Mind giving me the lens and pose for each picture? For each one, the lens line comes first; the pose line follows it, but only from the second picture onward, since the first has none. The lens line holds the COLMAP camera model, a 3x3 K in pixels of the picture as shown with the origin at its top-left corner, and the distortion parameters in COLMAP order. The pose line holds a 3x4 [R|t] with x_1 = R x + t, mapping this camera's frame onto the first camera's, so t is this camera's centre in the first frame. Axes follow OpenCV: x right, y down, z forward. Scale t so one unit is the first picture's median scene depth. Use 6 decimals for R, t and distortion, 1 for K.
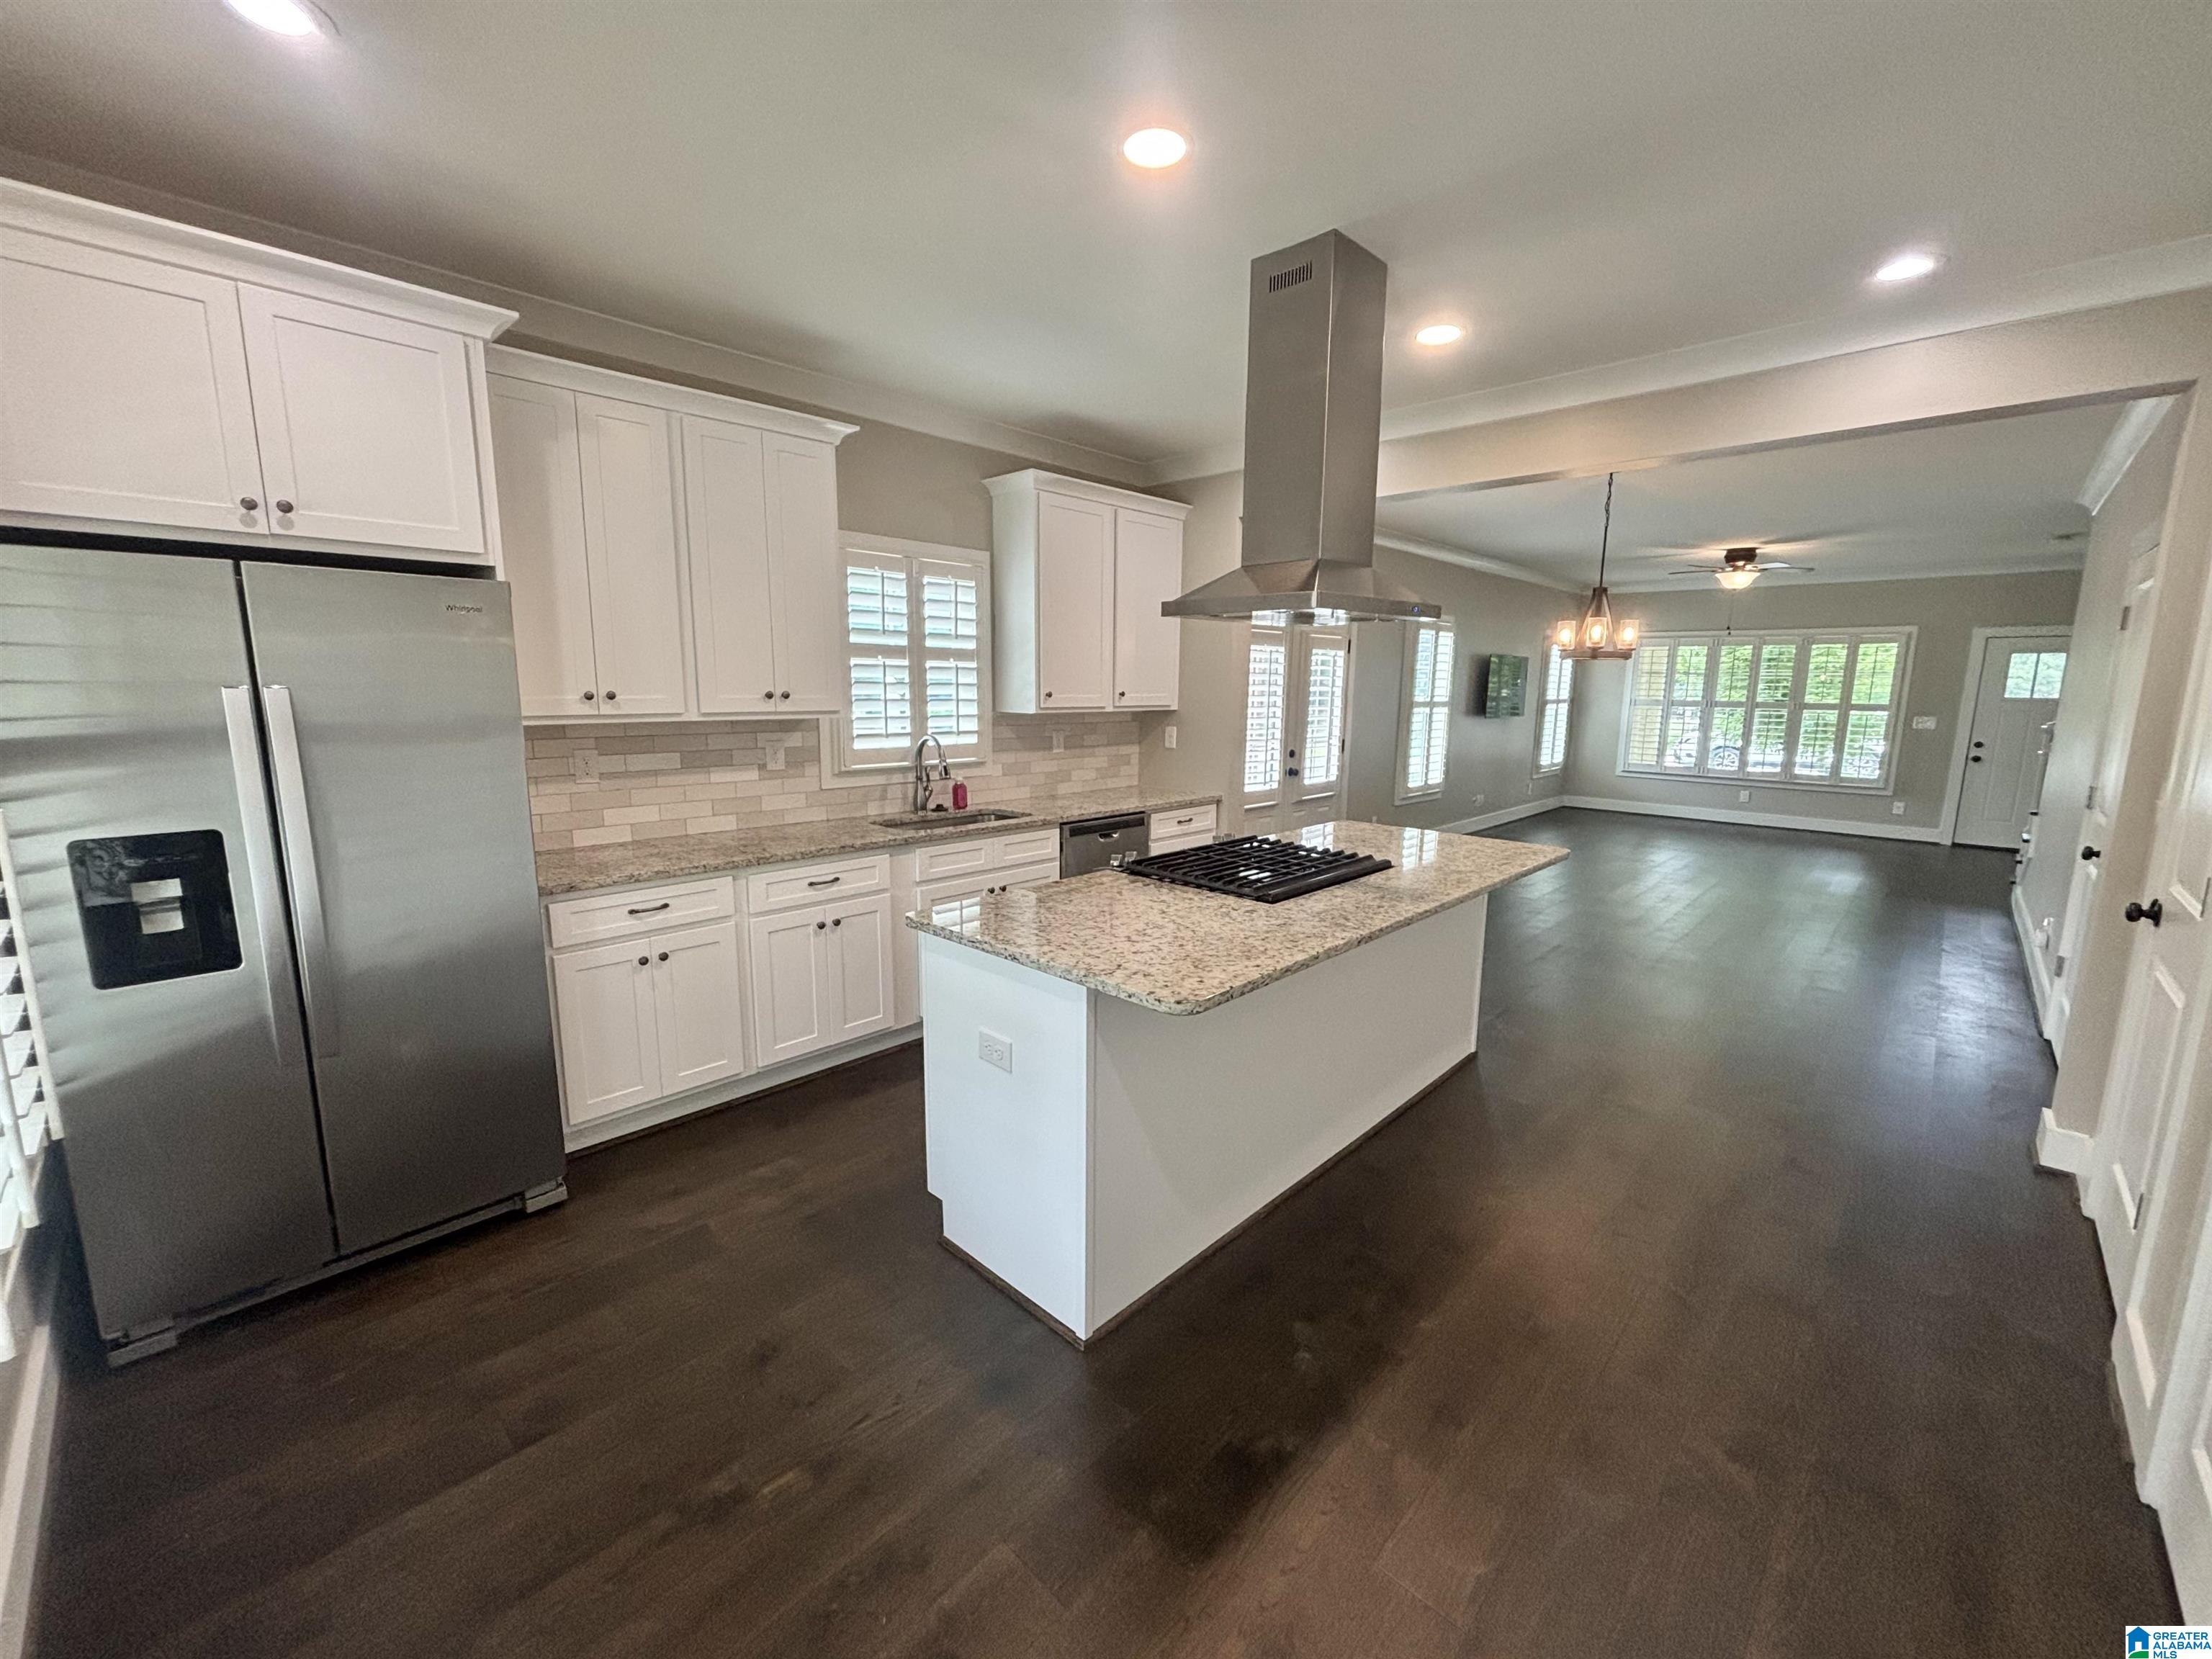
lens RADIAL K [[887.0, 0, 1103.7], [0, 887.0, 823.4], [0, 0, 1]] dist [0.021538, -0.010032]
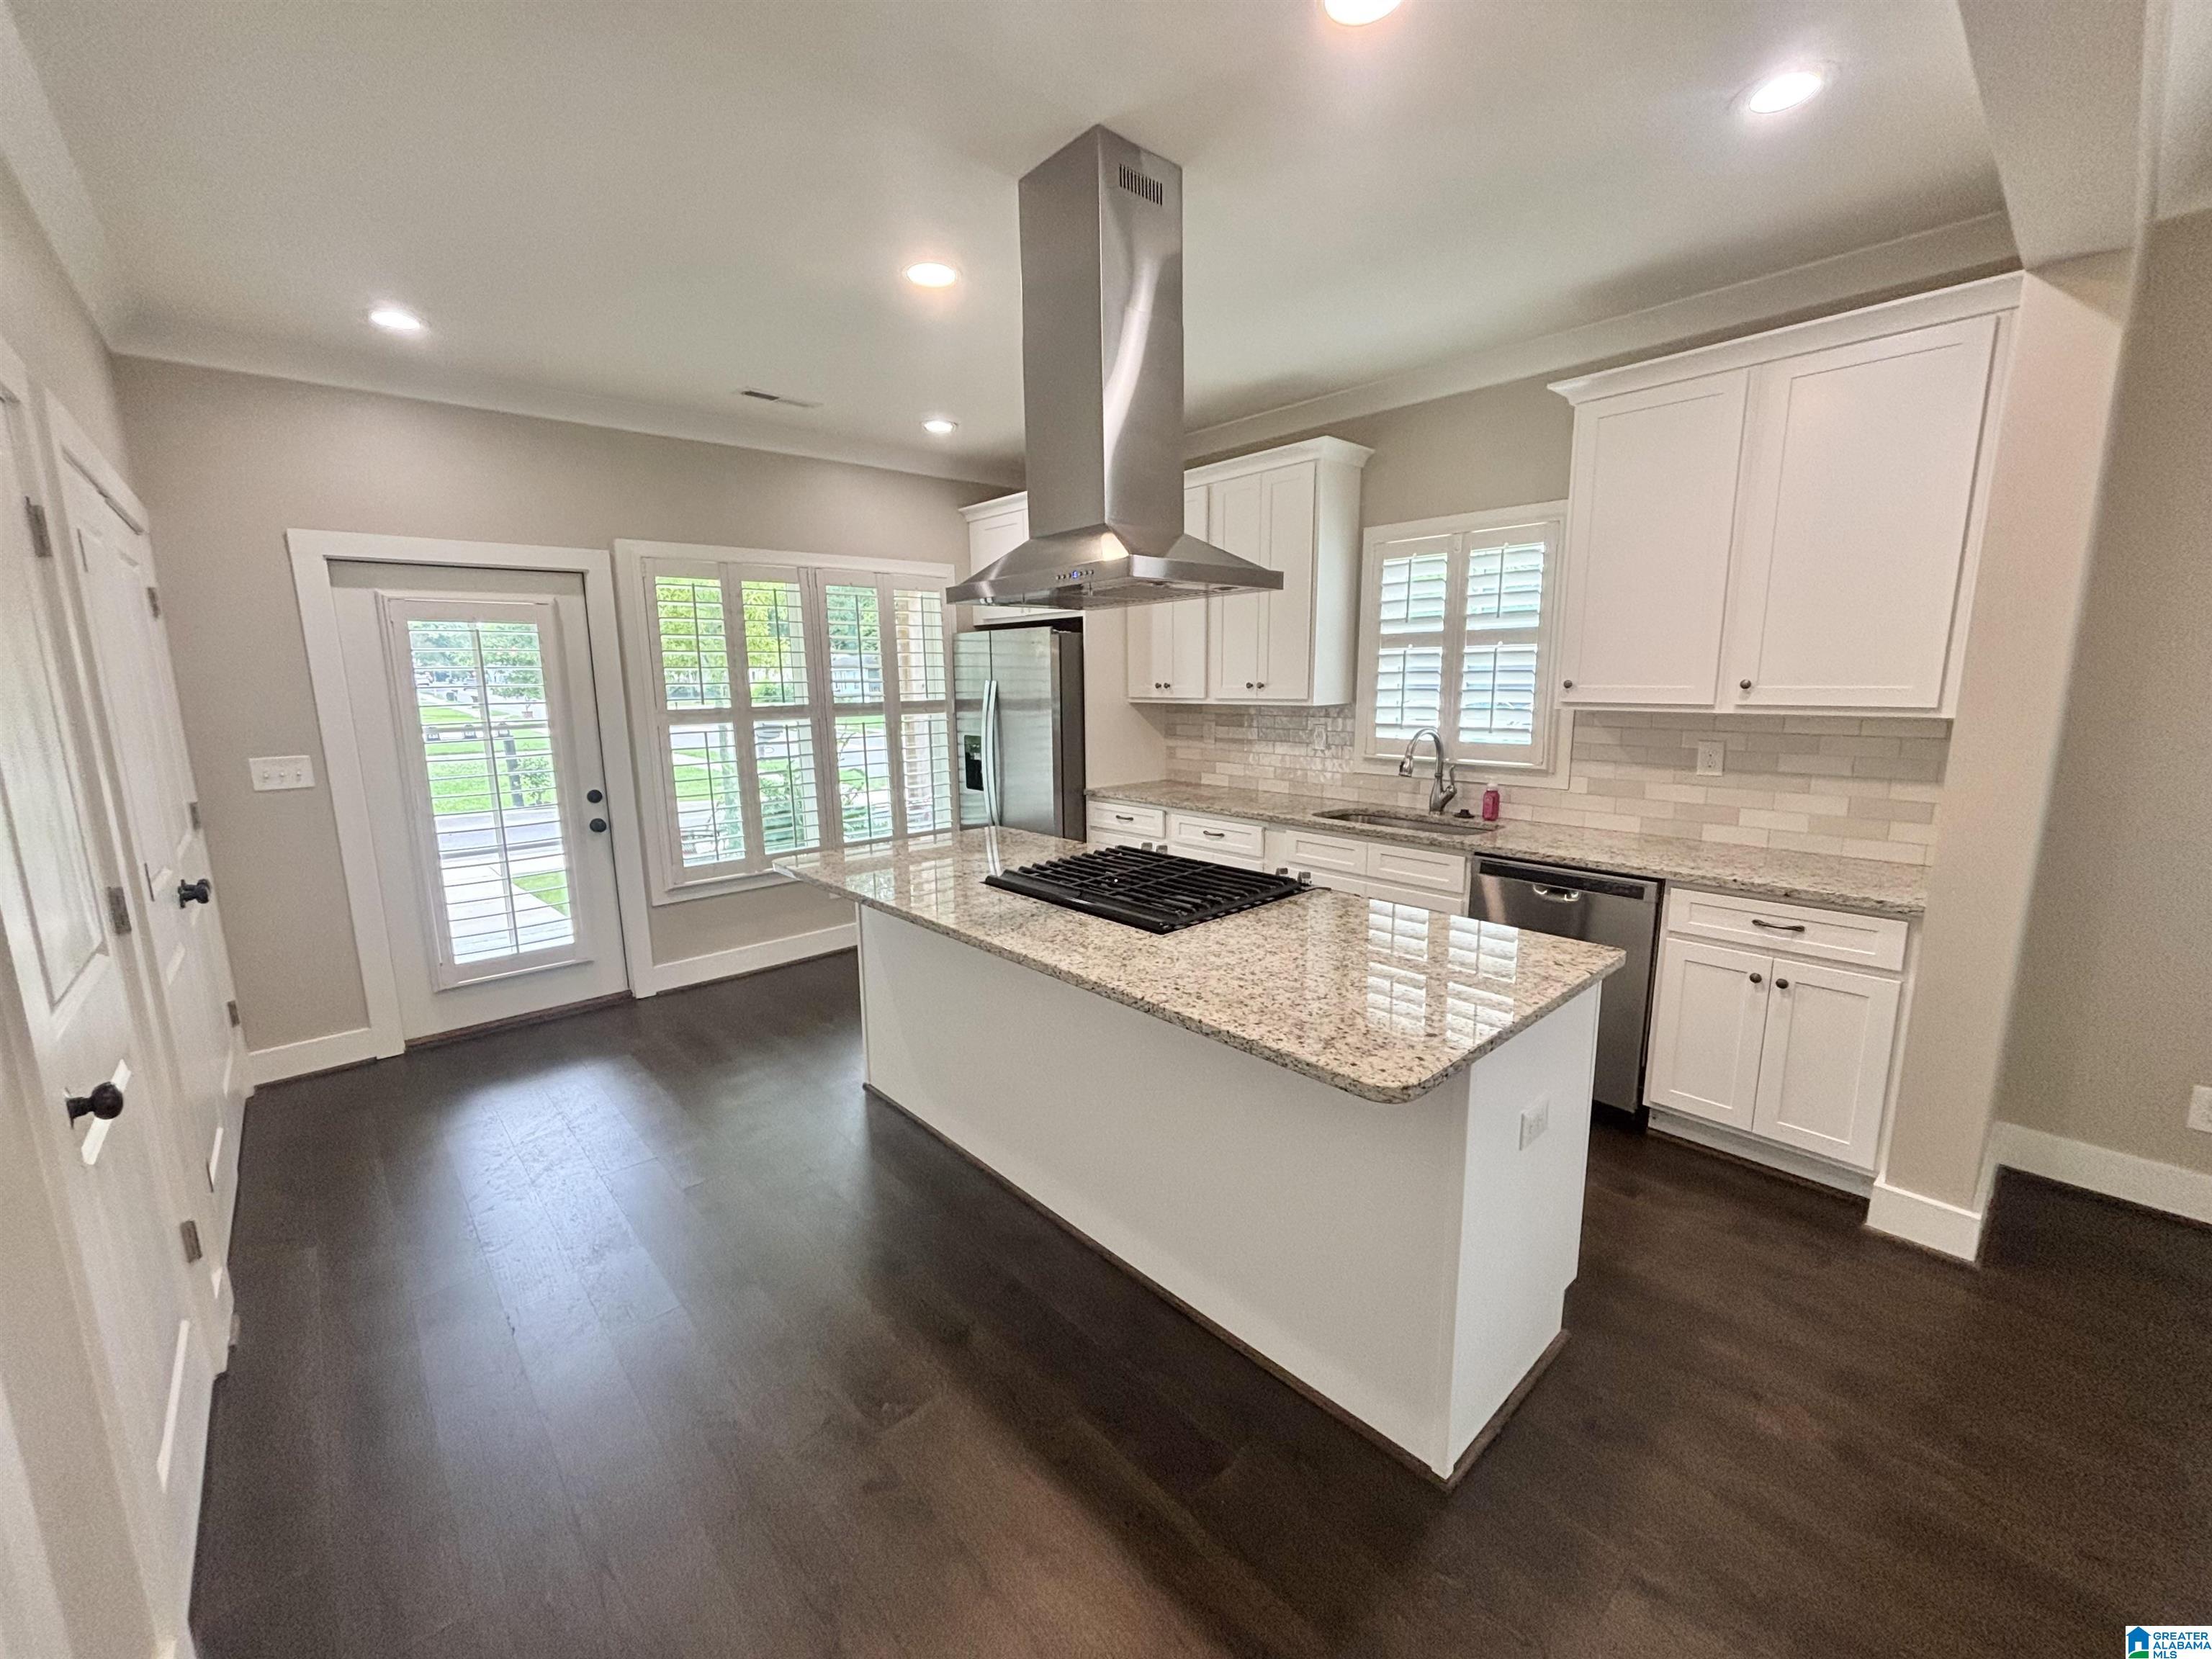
lens RADIAL K [[887.0, 0, 1103.7], [0, 887.0, 823.4], [0, 0, 1]] dist [0.021538, -0.010032]
pose [[-0.078792, 0.155536, -0.984683, 0.905278], [-0.145023, 0.975458, 0.165683, -0.130930], [0.986286, 0.155856, -0.054302, 0.892625]]
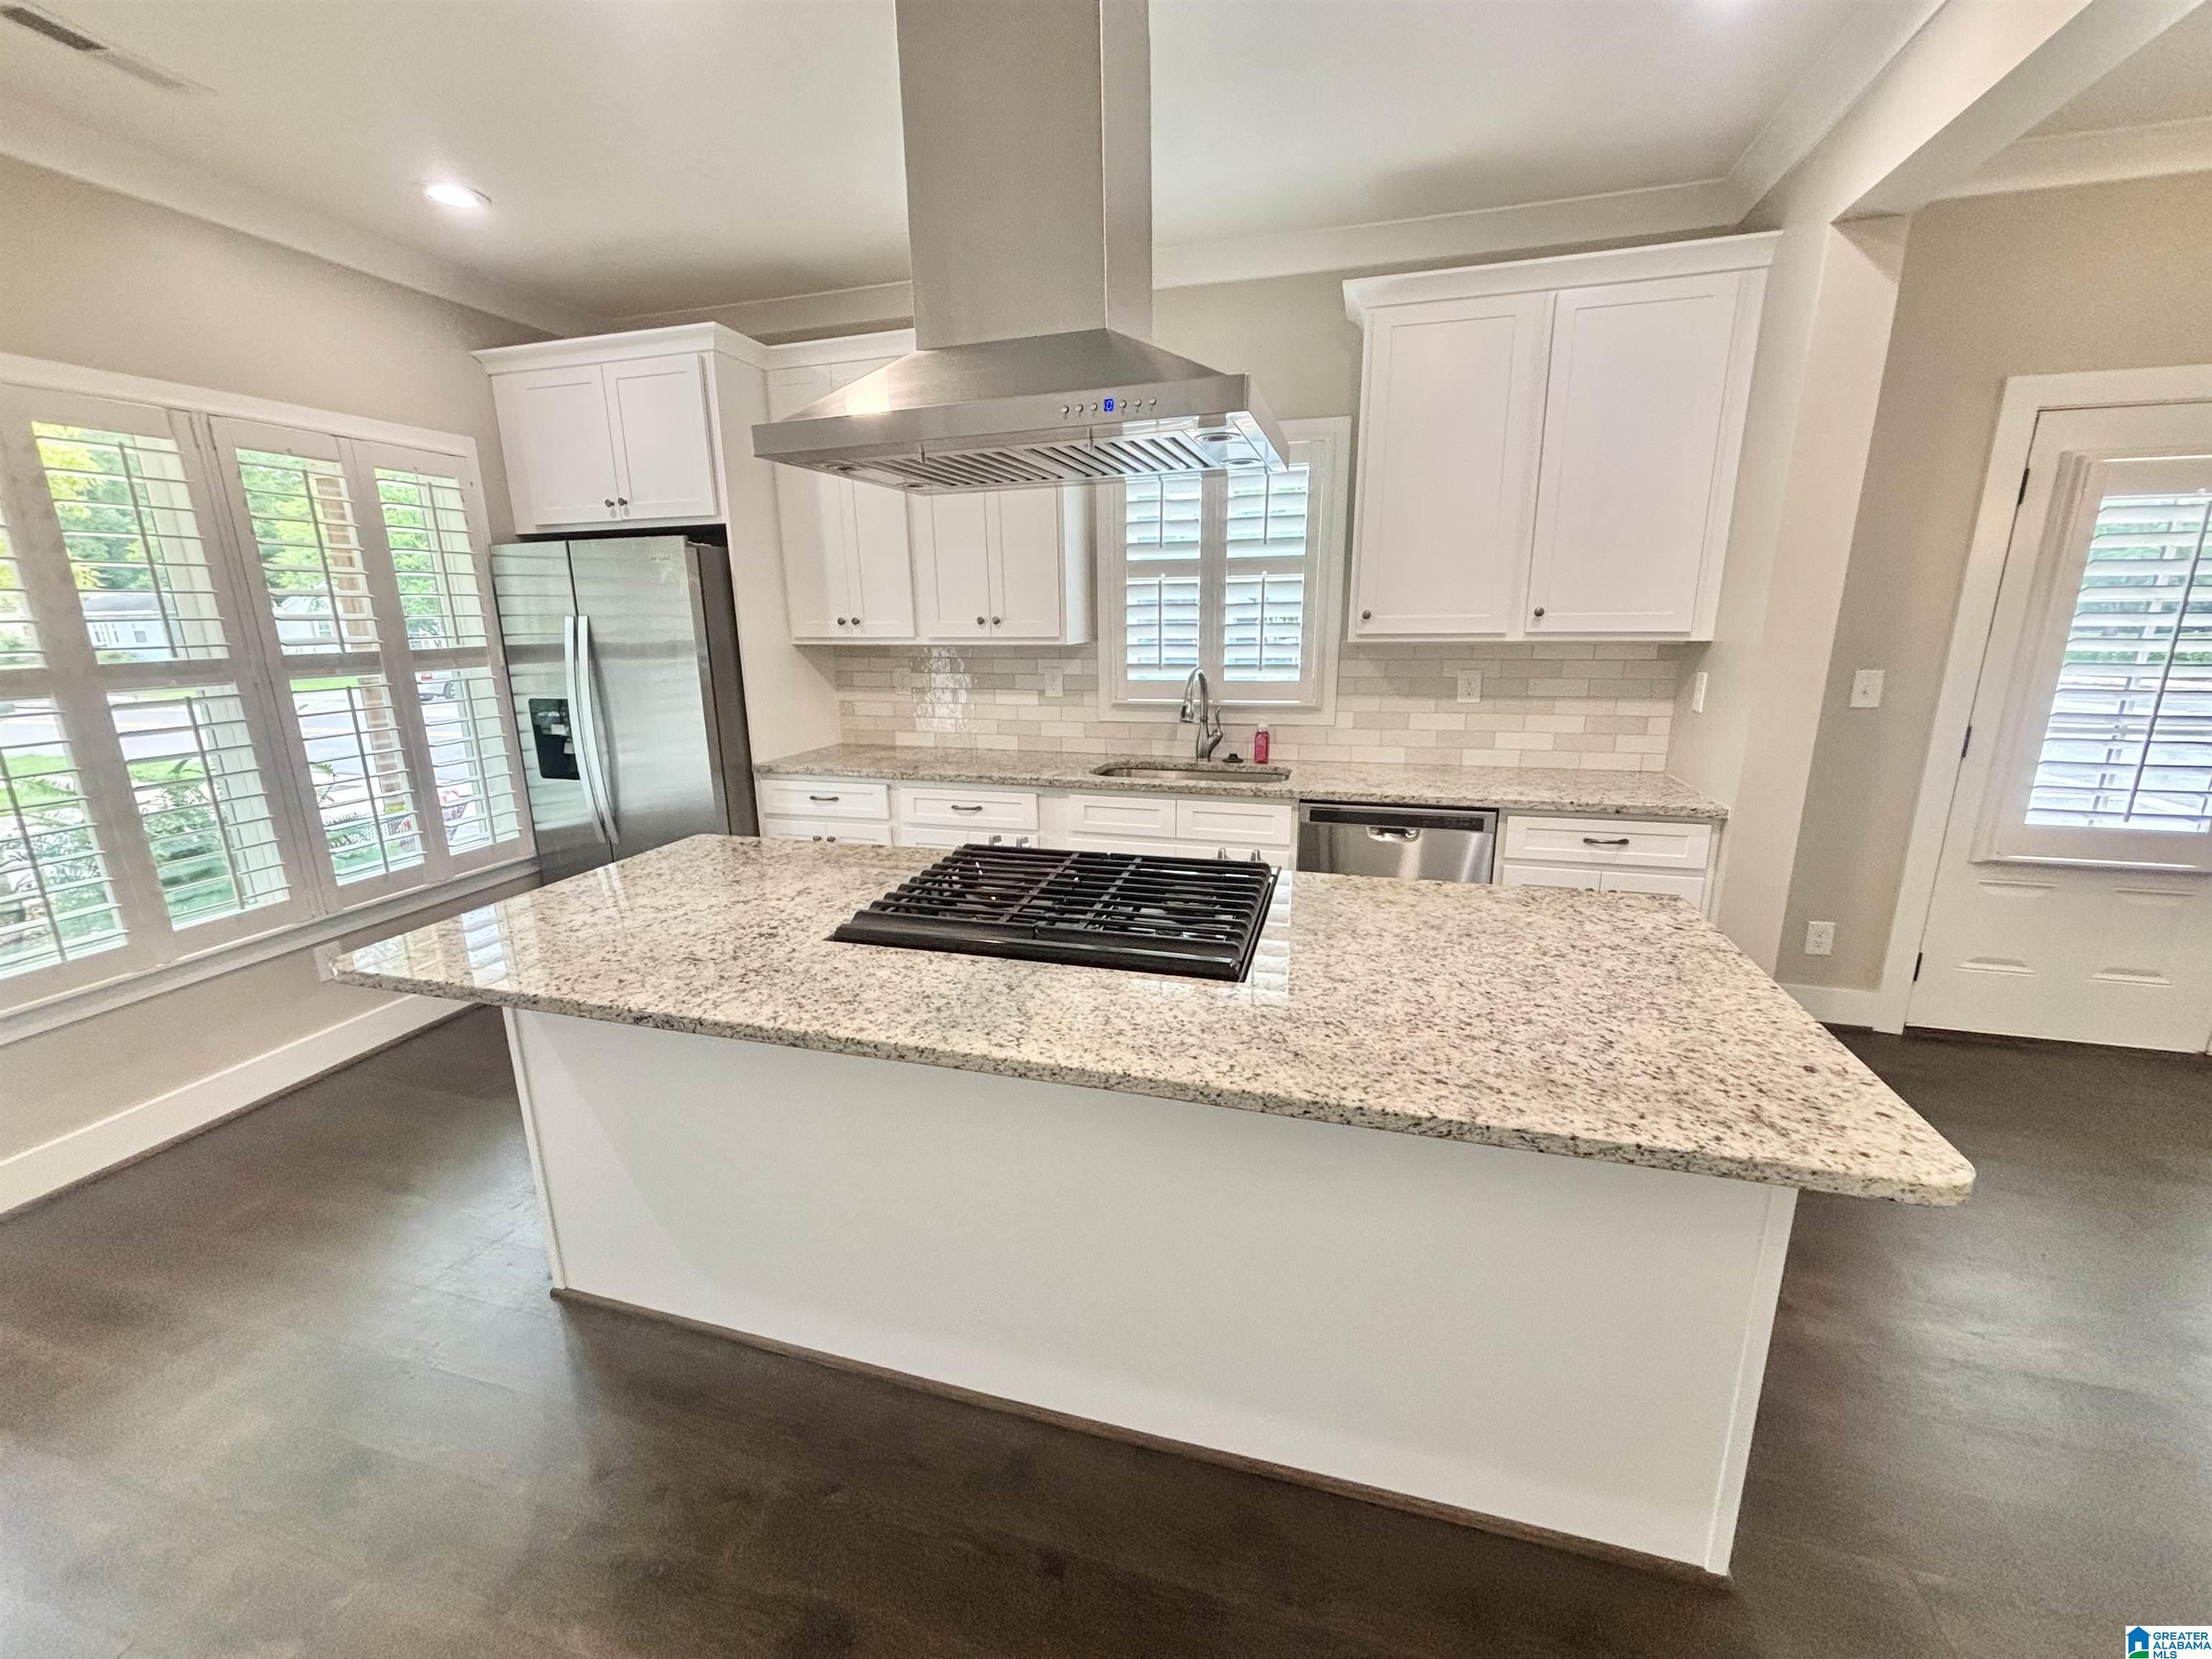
lens RADIAL K [[887.0, 0, 1103.7], [0, 887.0, 823.4], [0, 0, 1]] dist [0.021538, -0.010032]
pose [[0.454685, 0.189444, -0.870272, 0.619305], [-0.121145, 0.981191, 0.150295, -0.085468], [0.882375, 0.037092, 0.469083, 0.652995]]
